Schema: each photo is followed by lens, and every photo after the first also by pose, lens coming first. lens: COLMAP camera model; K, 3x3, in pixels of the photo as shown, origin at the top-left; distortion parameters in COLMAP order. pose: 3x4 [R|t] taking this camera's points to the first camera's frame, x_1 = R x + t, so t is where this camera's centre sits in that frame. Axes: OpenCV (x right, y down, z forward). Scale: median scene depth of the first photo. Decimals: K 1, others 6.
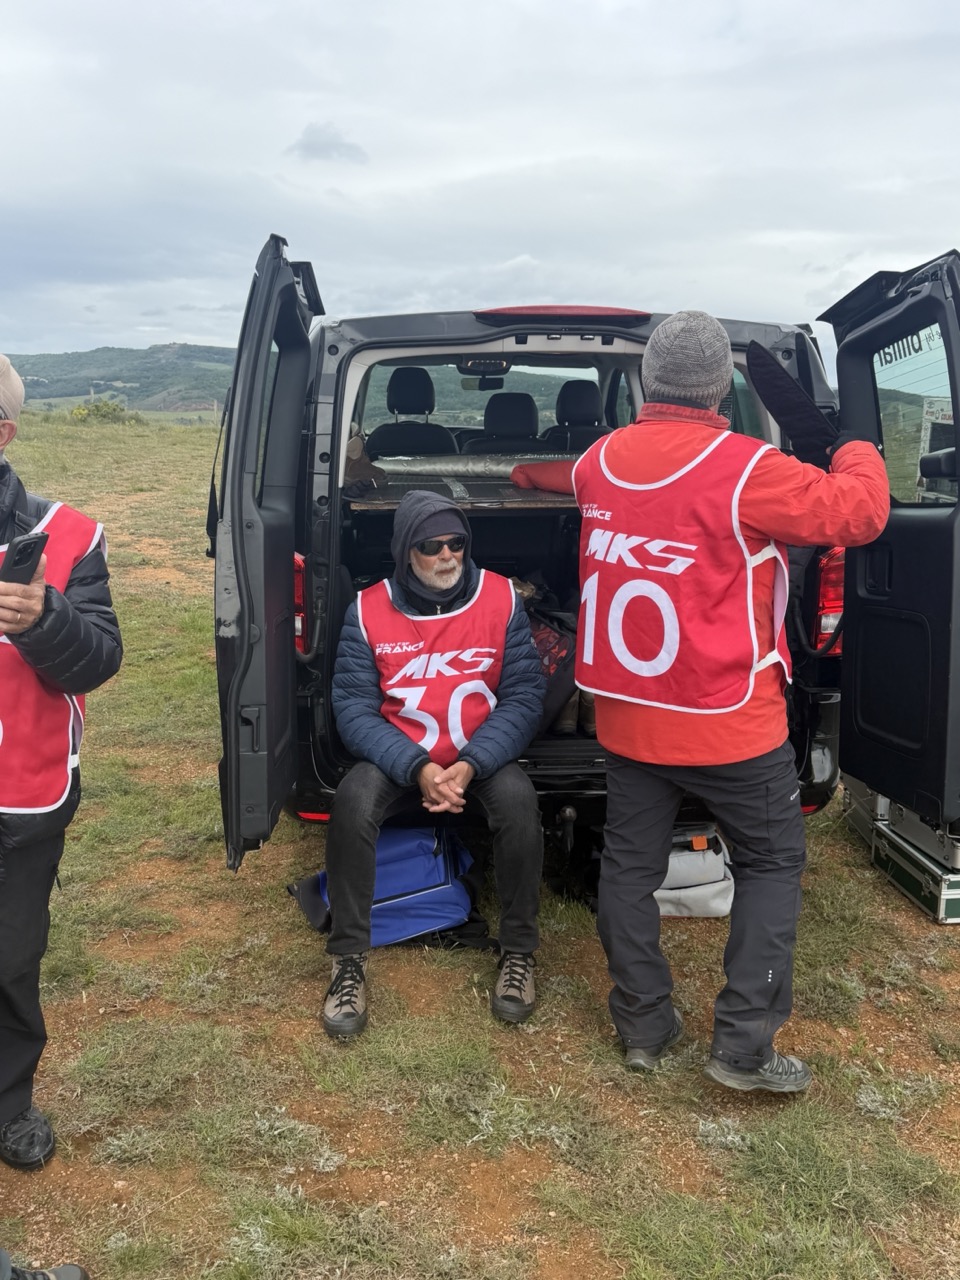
lens RADIAL K [[1125.6, 0, 480.0], [0, 1125.6, 640.0], [0, 0, 1]] dist [-0.005539, -0.009409]
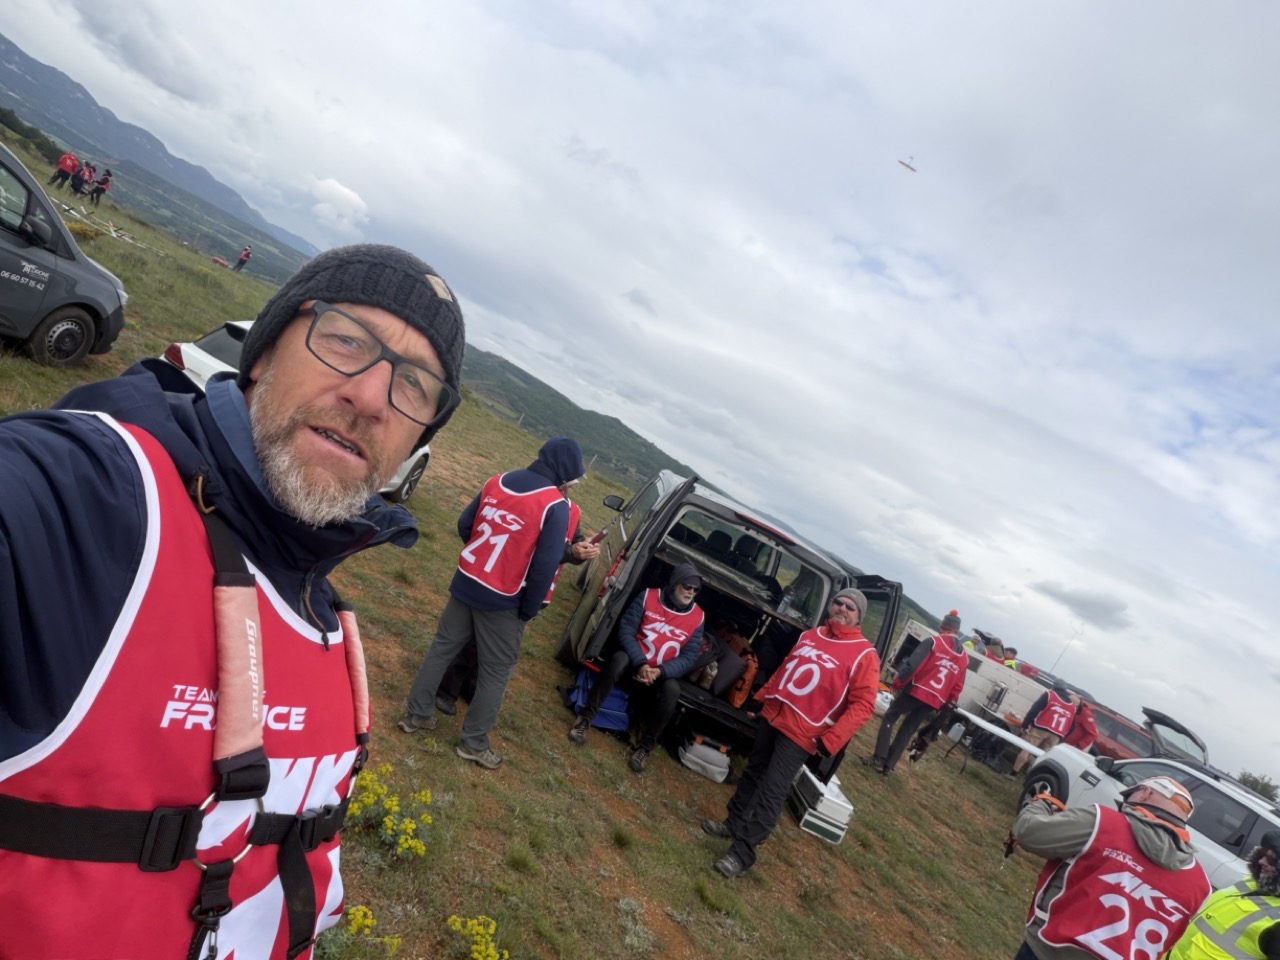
lens RADIAL K [[1045.2, 0, 640.0], [0, 1045.2, 480.0], [0, 0, 1]] dist [0.002065, -0.000046]
pose [[0.885271, 0.463291, 0.040712, -0.336132], [-0.449128, 0.874359, -0.183794, 0.184097], [-0.120747, 0.144423, 0.982121, -1.316211]]
